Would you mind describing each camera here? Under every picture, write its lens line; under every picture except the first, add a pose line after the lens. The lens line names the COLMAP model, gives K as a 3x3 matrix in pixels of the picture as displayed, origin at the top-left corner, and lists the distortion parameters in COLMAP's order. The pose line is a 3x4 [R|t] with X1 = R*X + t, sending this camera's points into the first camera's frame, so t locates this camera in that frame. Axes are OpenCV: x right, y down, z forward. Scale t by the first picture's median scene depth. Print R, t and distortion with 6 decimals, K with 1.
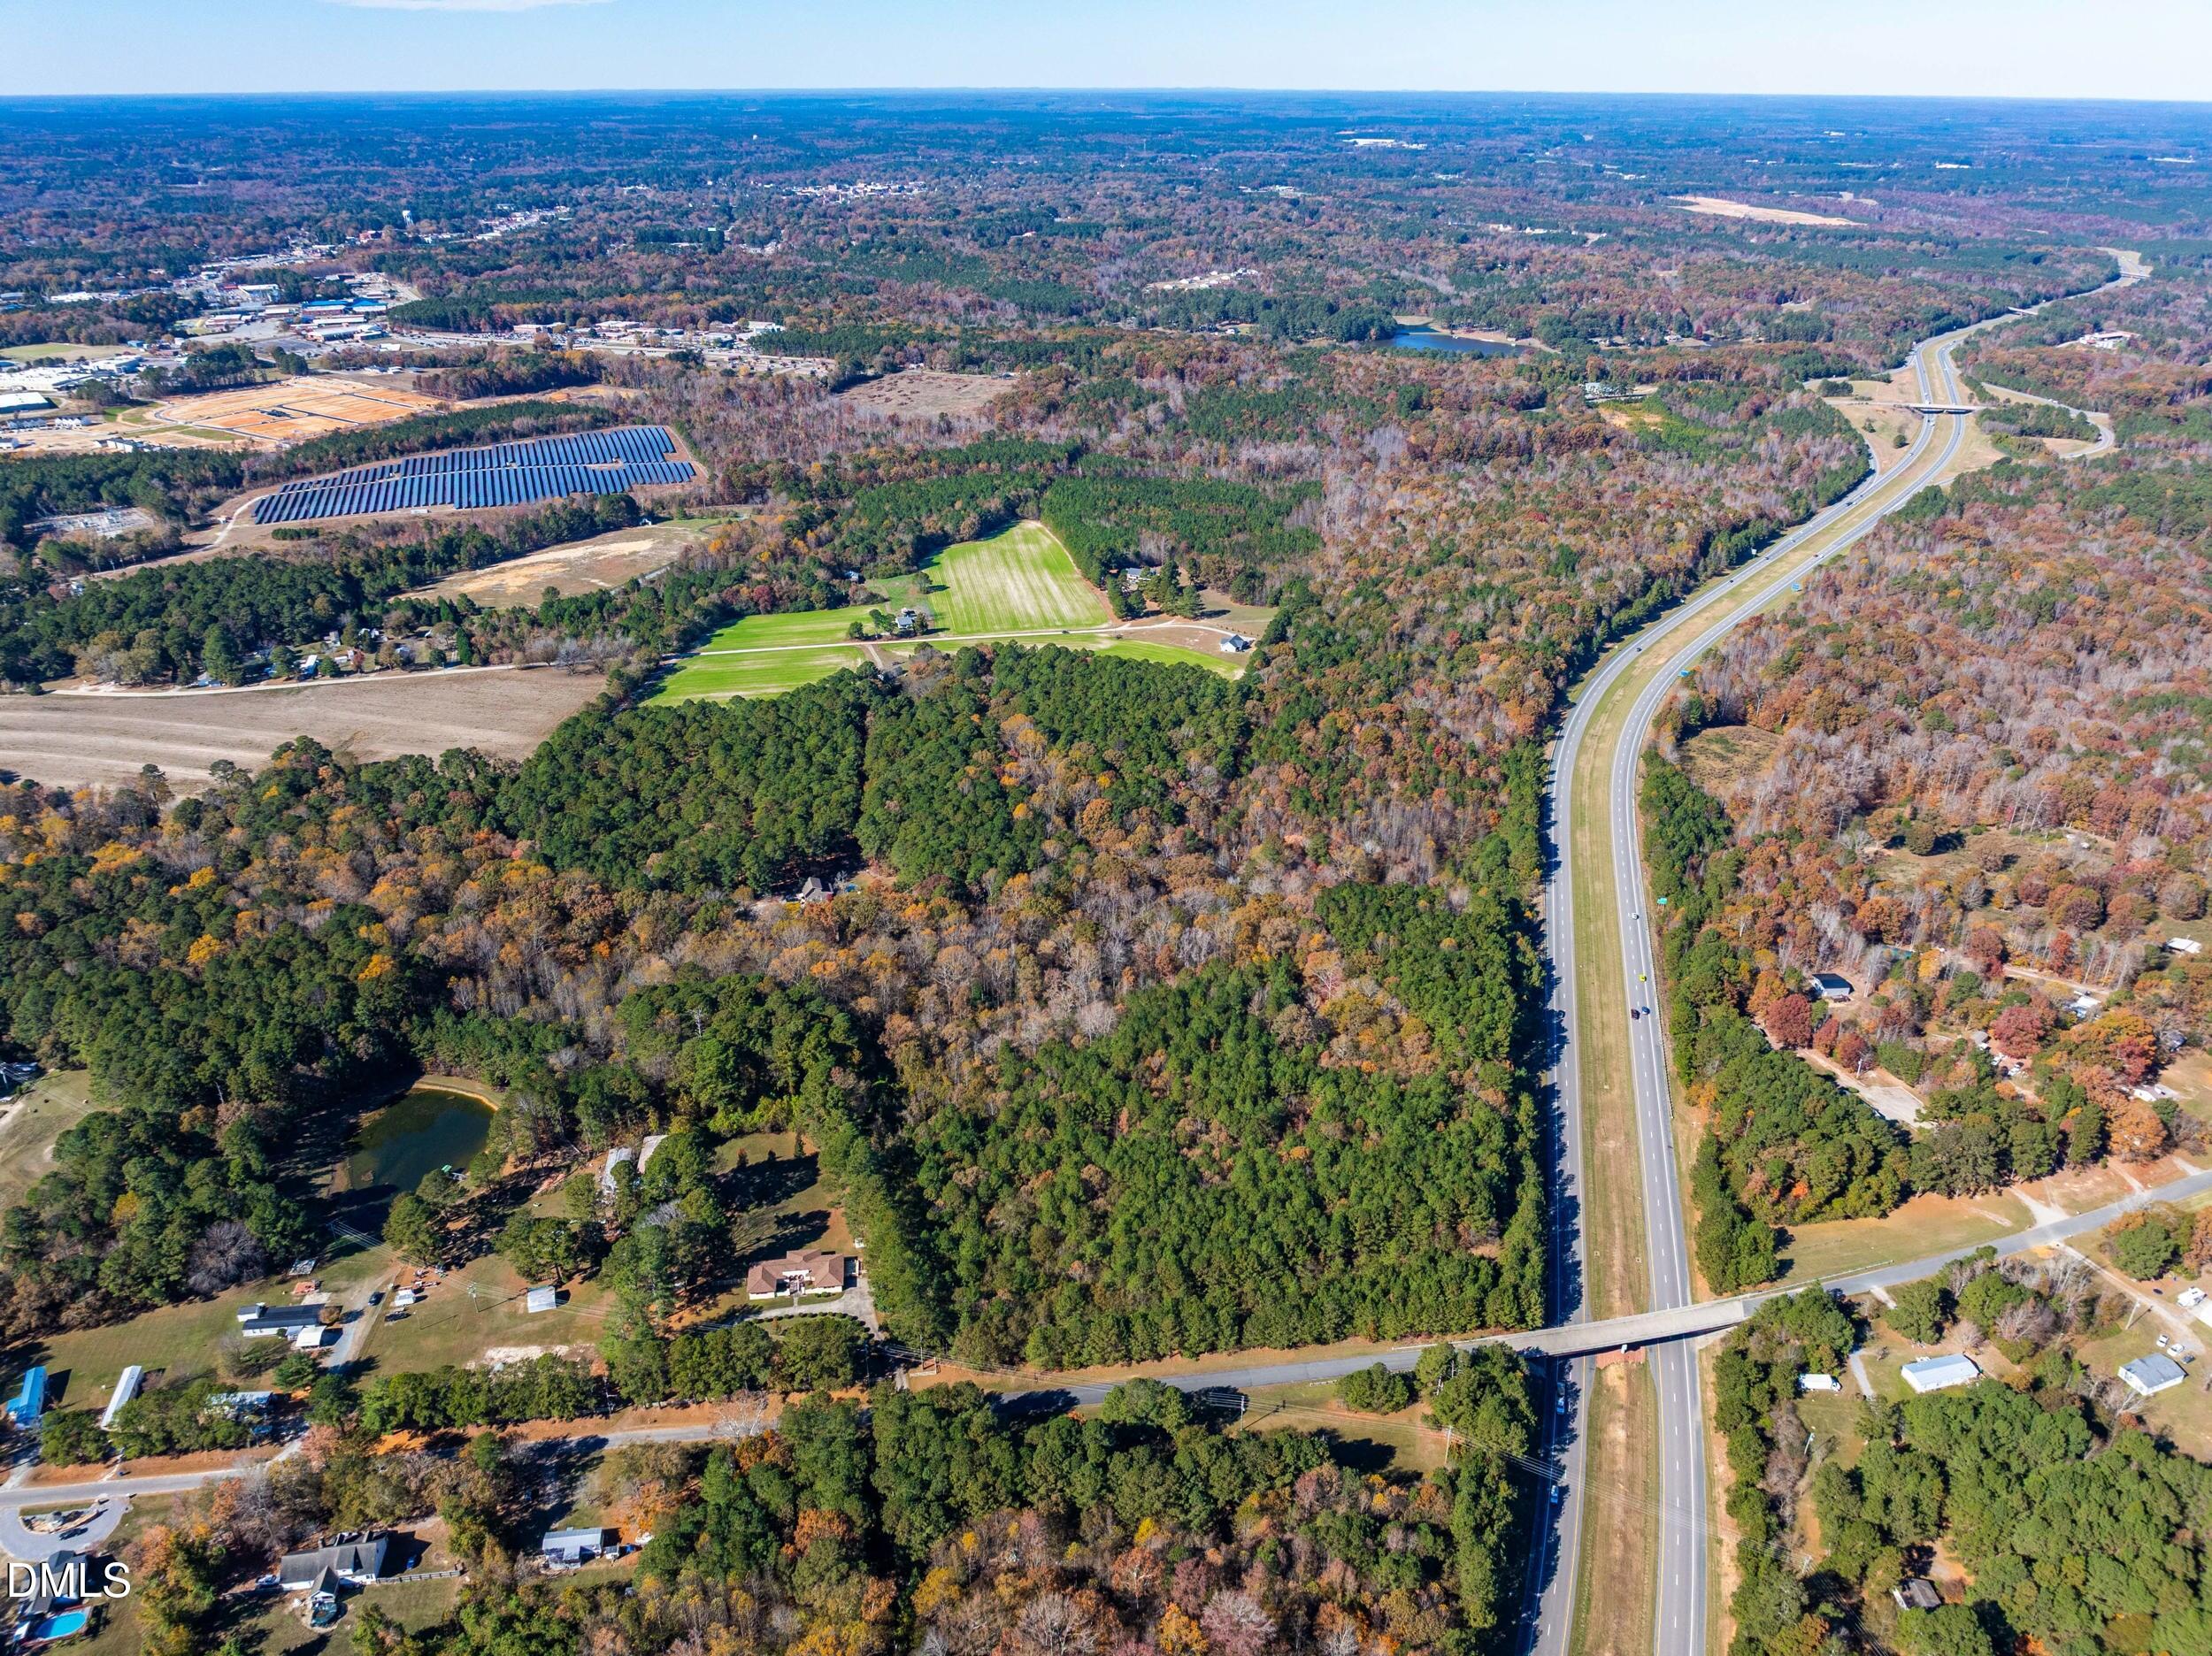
lens RADIAL K [[1543.7, 0, 1106.0], [0, 1543.7, 828.0], [0, 0, 1]] dist [-0.033989, 0.023184]
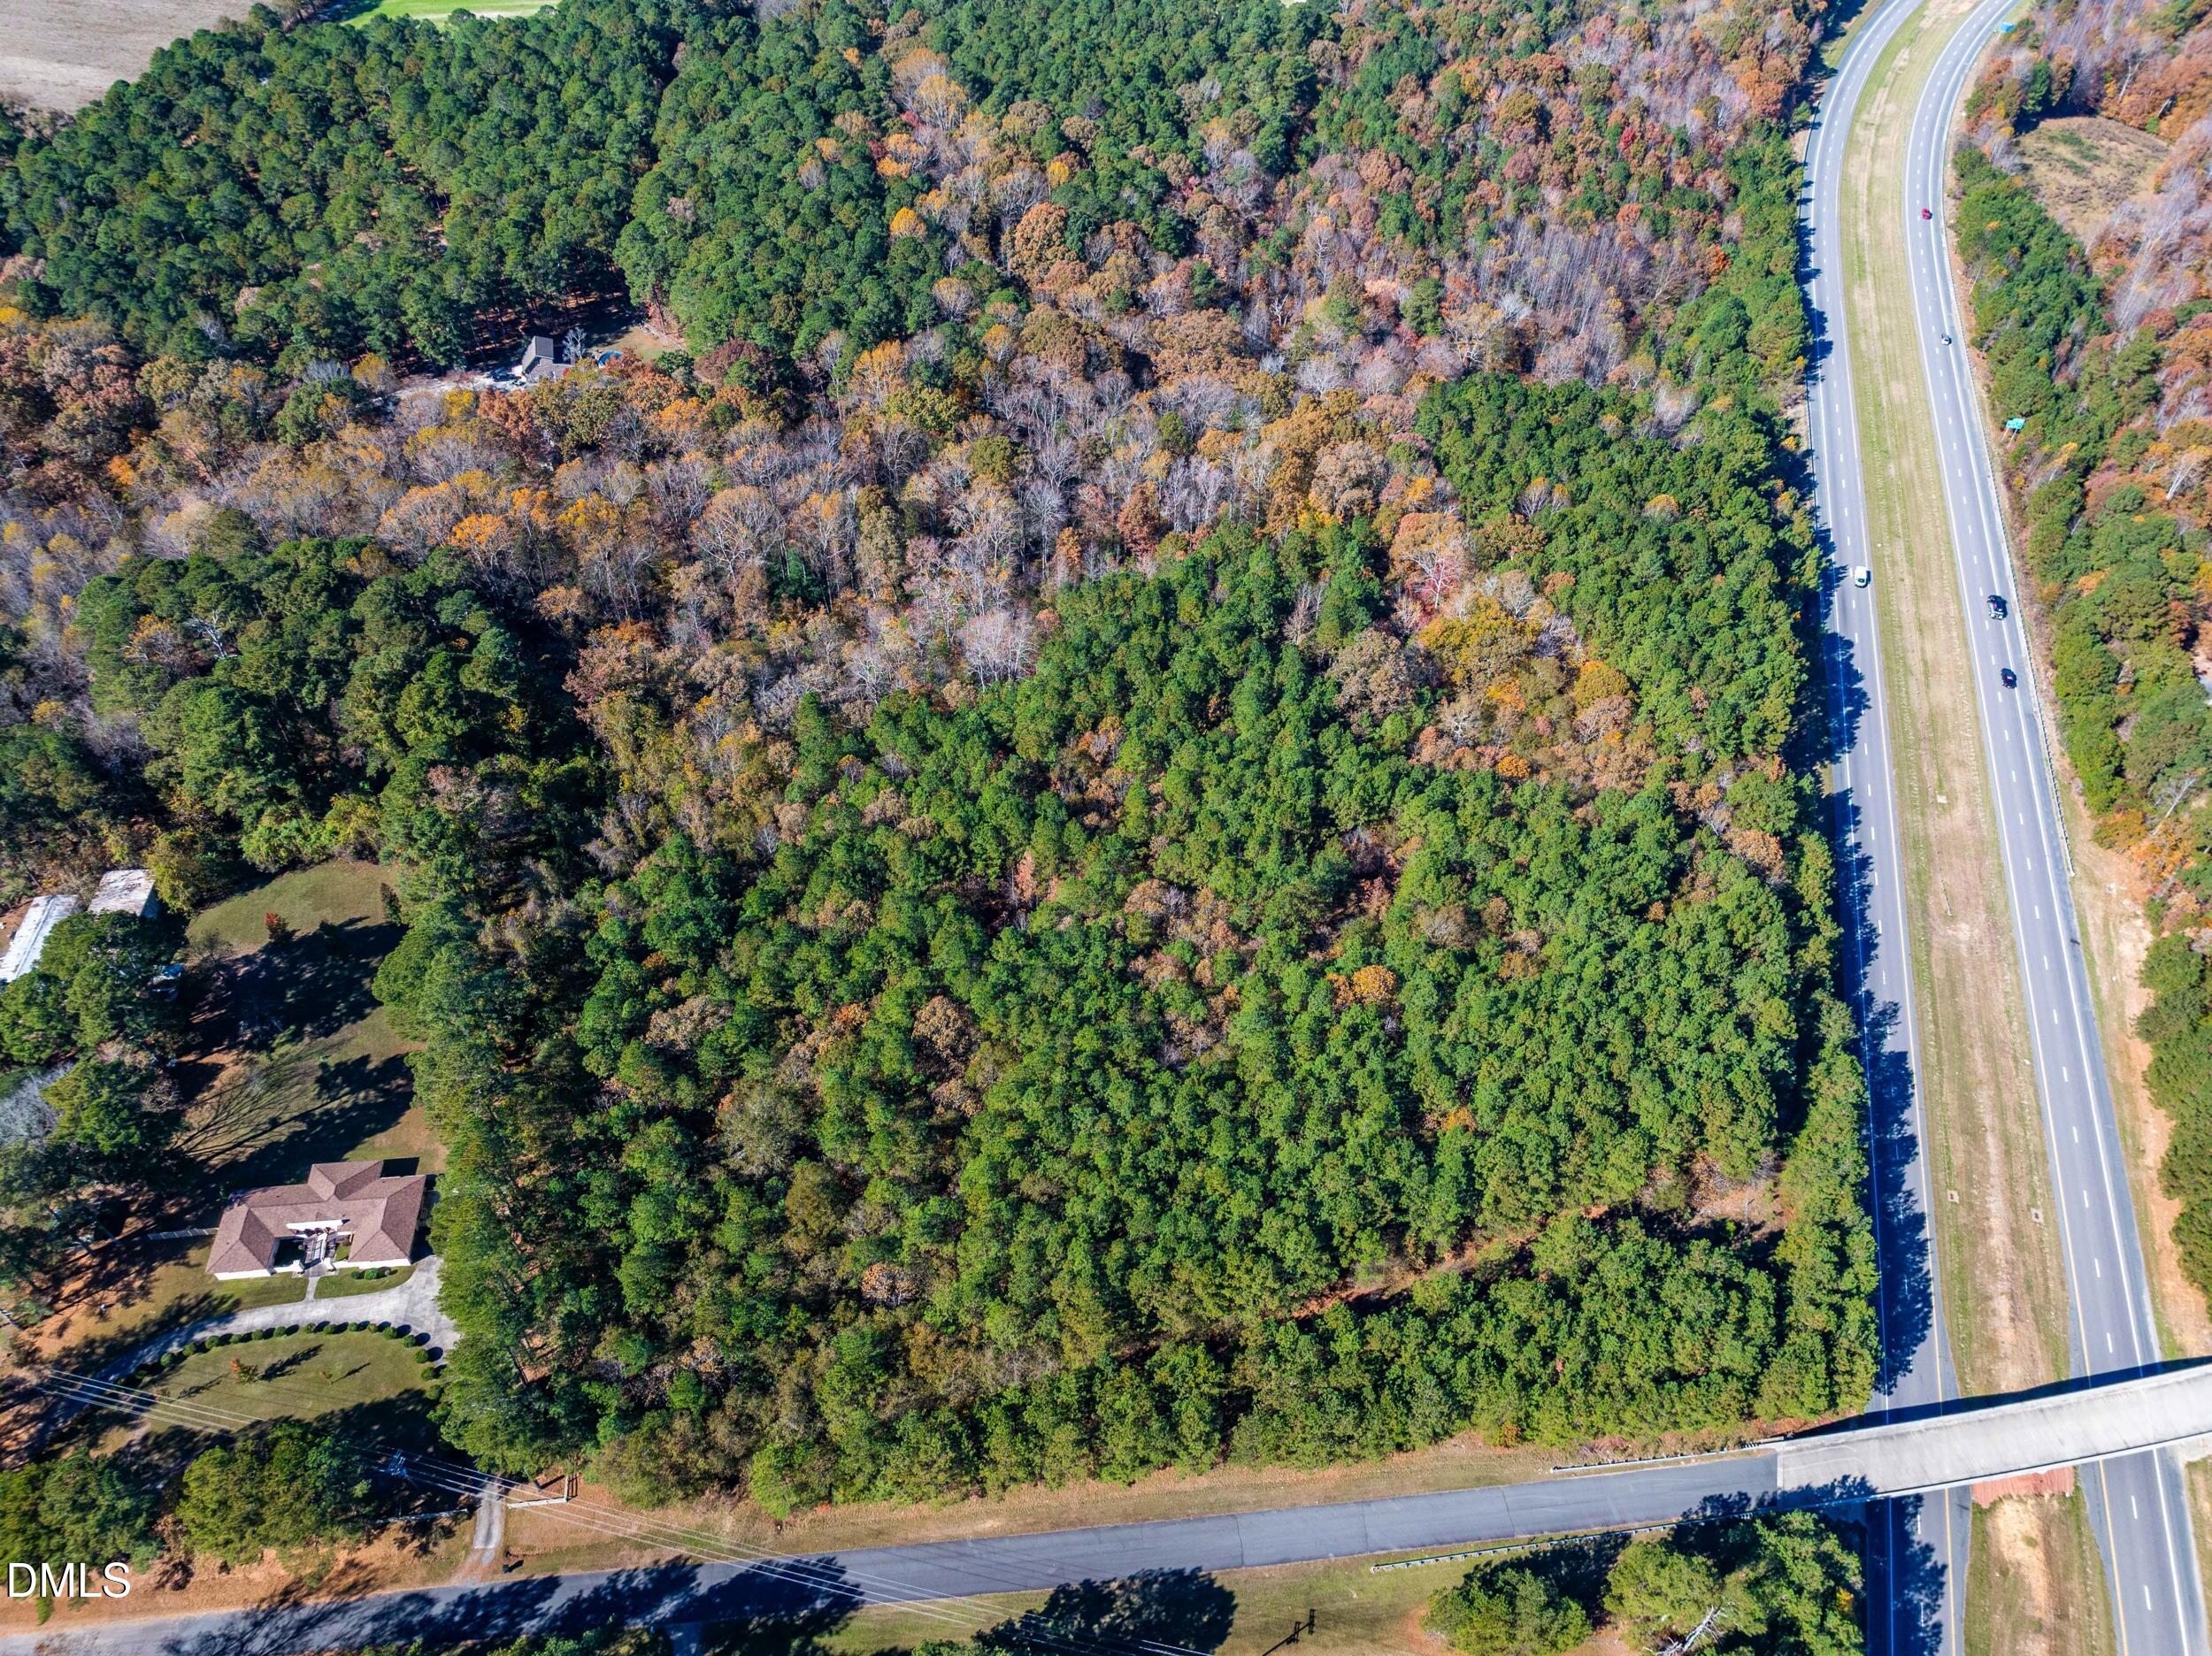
lens RADIAL K [[1543.7, 0, 1106.0], [0, 1543.7, 828.0], [0, 0, 1]] dist [-0.033989, 0.023184]
pose [[0.999452, 0.031530, -0.010079, 0.036742], [-0.026043, 0.936928, 0.348552, -0.001286], [0.020434, -0.348098, 0.937235, 0.461535]]
